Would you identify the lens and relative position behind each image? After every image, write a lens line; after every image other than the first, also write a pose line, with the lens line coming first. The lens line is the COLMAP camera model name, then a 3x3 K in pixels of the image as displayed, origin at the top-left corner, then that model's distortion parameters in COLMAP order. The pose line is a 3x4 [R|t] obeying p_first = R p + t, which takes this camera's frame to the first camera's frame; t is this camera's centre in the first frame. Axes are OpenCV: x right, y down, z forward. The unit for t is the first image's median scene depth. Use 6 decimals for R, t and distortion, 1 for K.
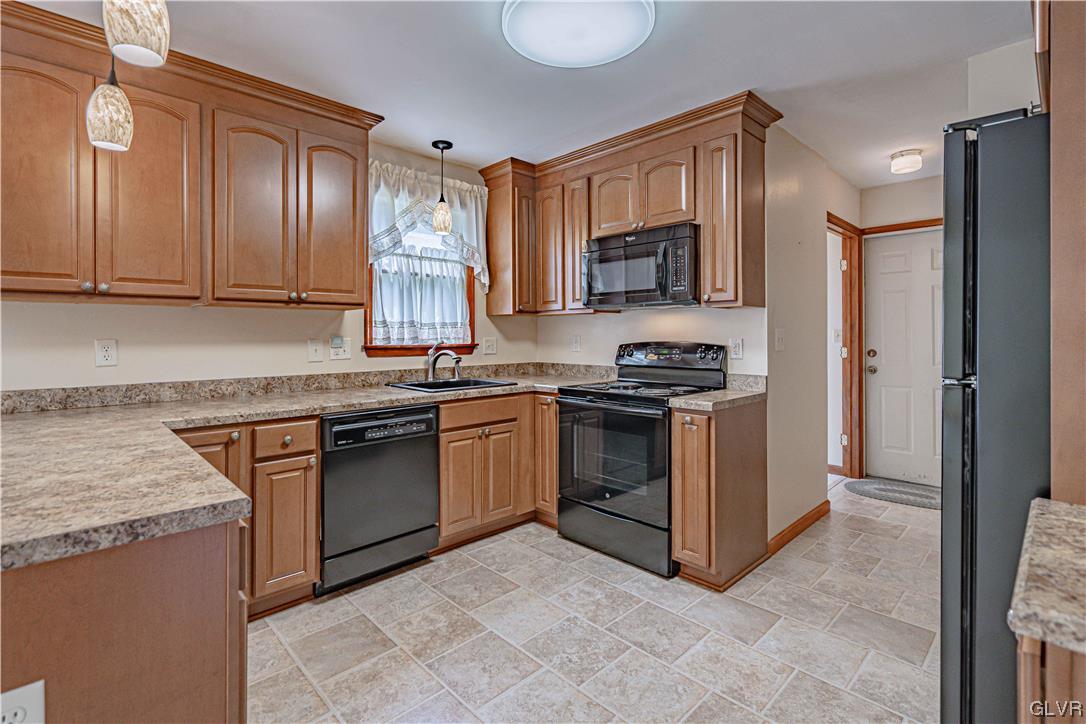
lens RADIAL K [[498.5, 0, 538.0], [0, 498.5, 335.2], [0, 0, 1]] dist [0.002634, 0.000438]
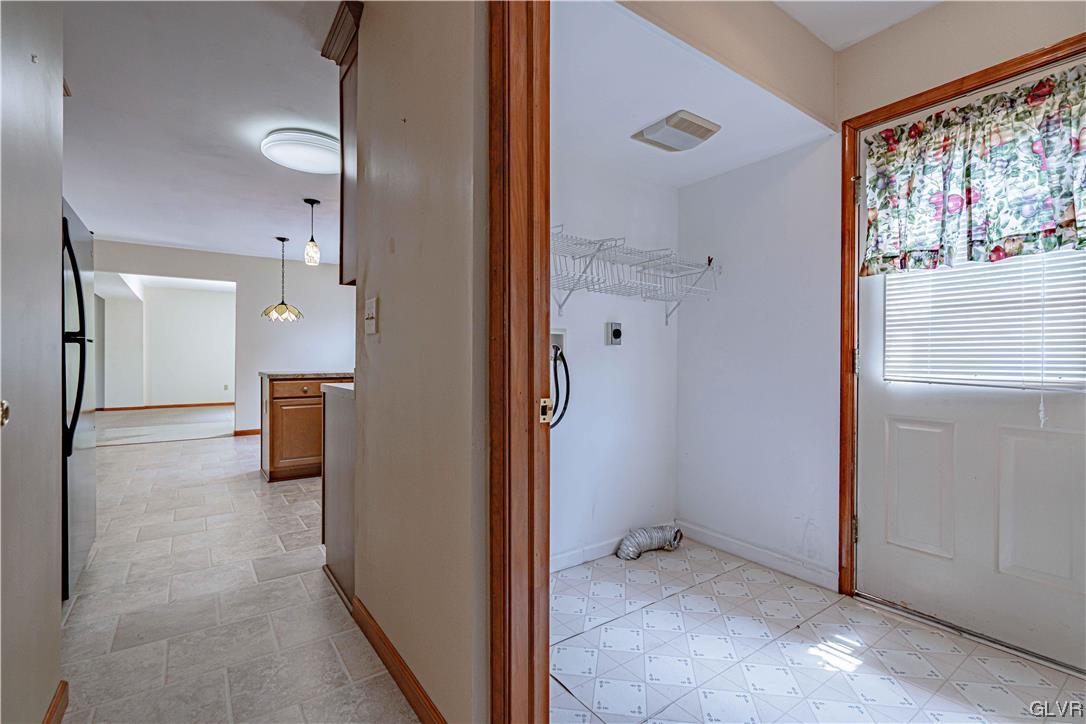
lens RADIAL K [[498.5, 0, 544.1], [0, 498.5, 361.4], [0, 0, 1]] dist [0.002634, 0.000438]
pose [[-0.138317, 0.005348, -0.990374, 1.387492], [-0.005142, 0.999968, 0.006118, 0.085154], [0.990375, 0.005938, -0.138285, 1.669362]]
